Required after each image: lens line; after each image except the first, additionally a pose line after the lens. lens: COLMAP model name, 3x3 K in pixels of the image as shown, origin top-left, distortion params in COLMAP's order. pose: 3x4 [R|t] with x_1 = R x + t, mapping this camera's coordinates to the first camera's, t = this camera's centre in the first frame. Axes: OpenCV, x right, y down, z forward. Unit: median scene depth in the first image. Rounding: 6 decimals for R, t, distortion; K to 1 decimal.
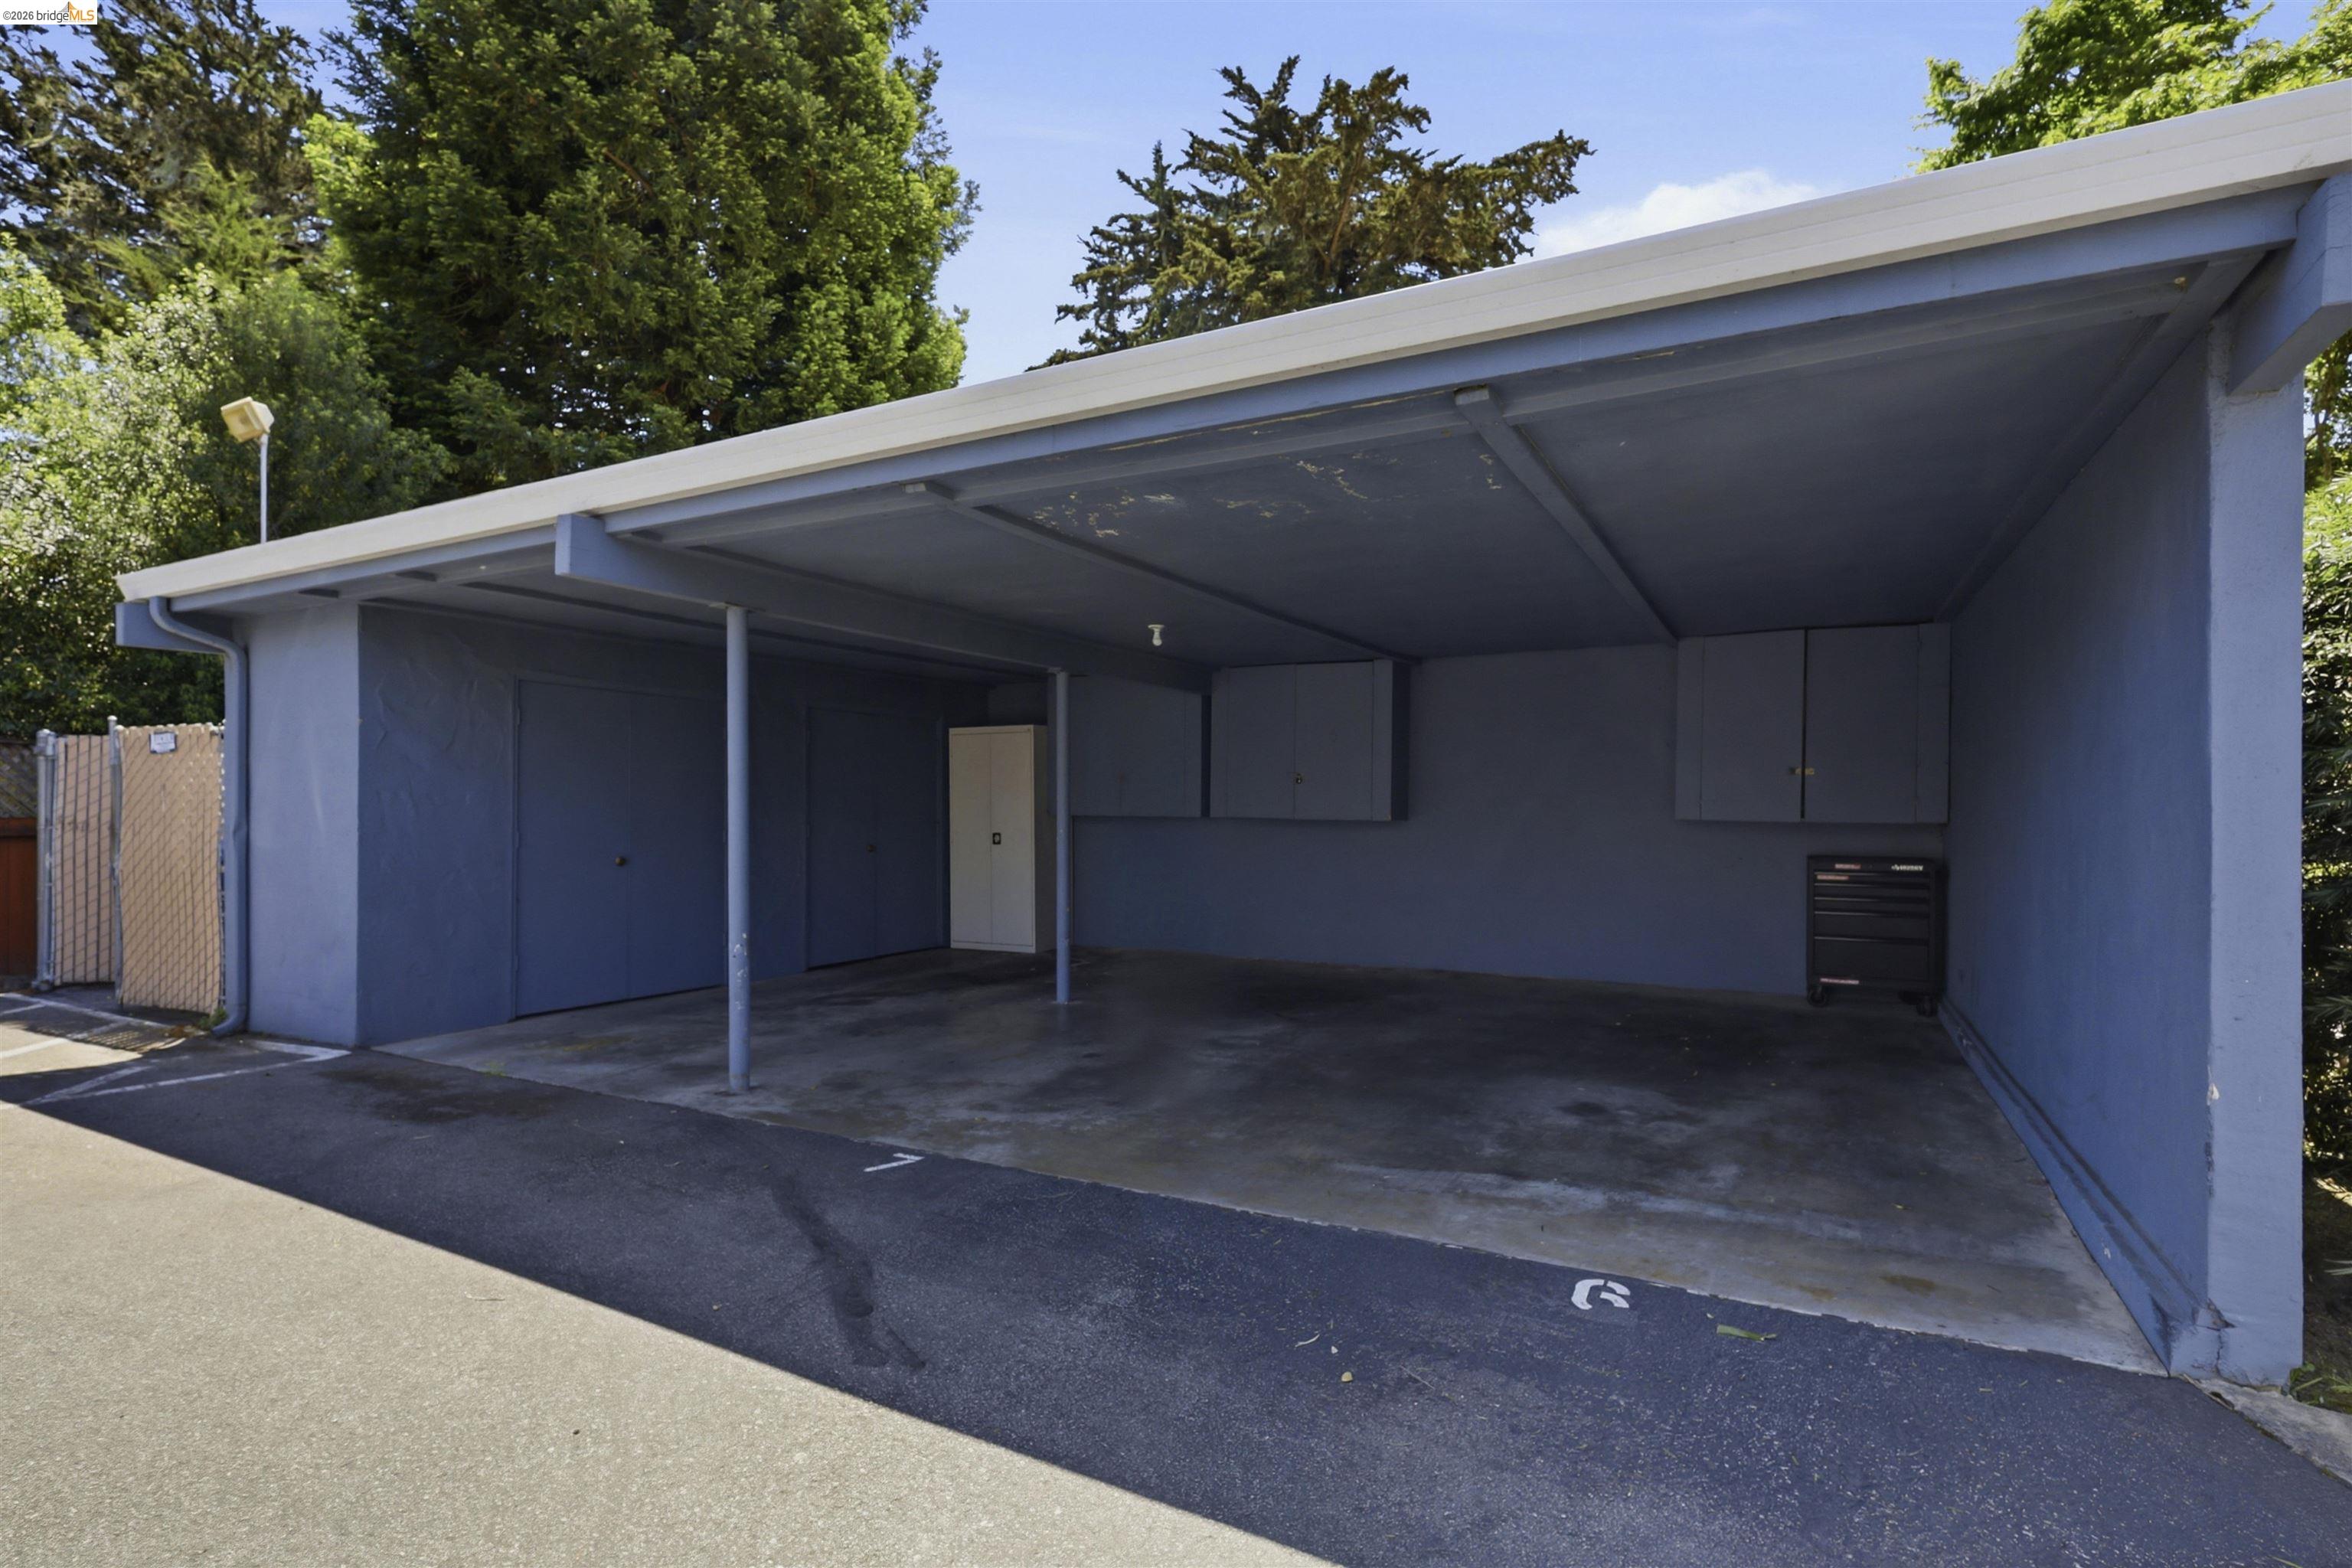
lens RADIAL K [[1151.3, 0, 1178.4], [0, 1151.3, 800.6], [0, 0, 1]] dist [-0.000782, -0.000684]
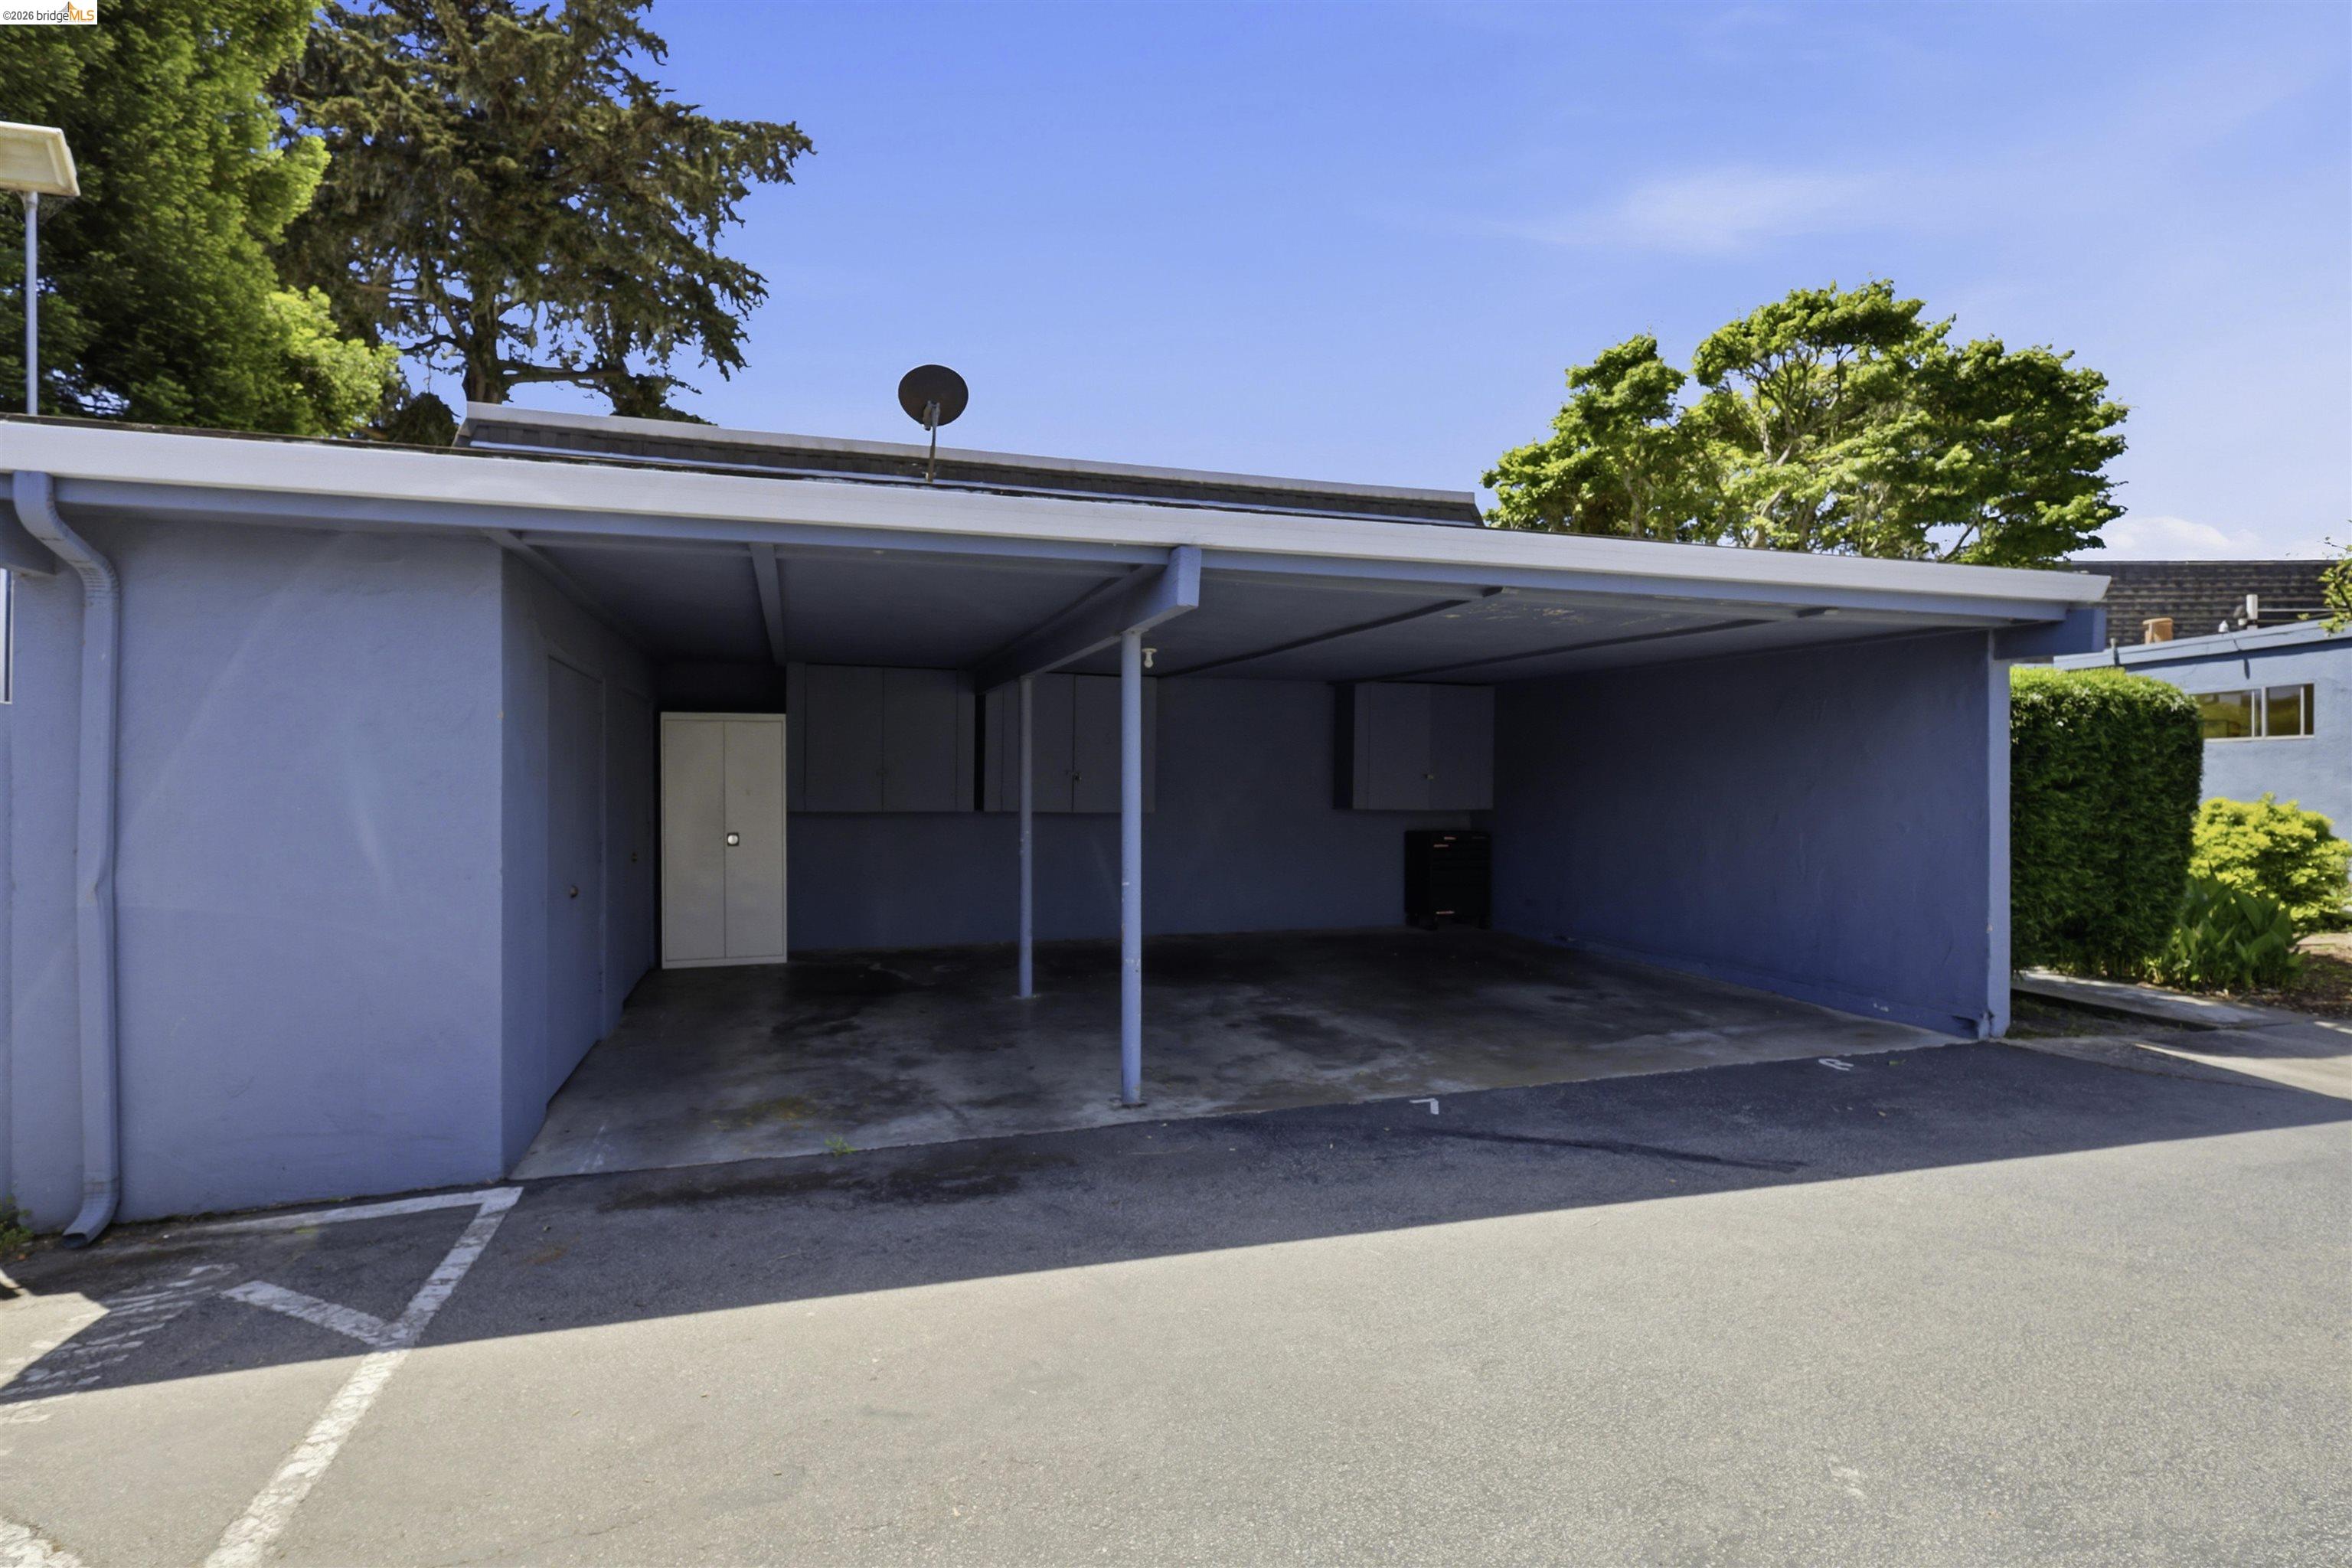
lens RADIAL K [[1151.3, 0, 1177.5], [0, 1151.3, 777.3], [0, 0, 1]] dist [-0.000782, -0.000684]
pose [[0.690657, -0.000203, 0.723182, -1.145894], [-0.006053, 0.999963, 0.006062, -0.046674], [-0.723157, -0.008564, 0.690630, 0.272703]]
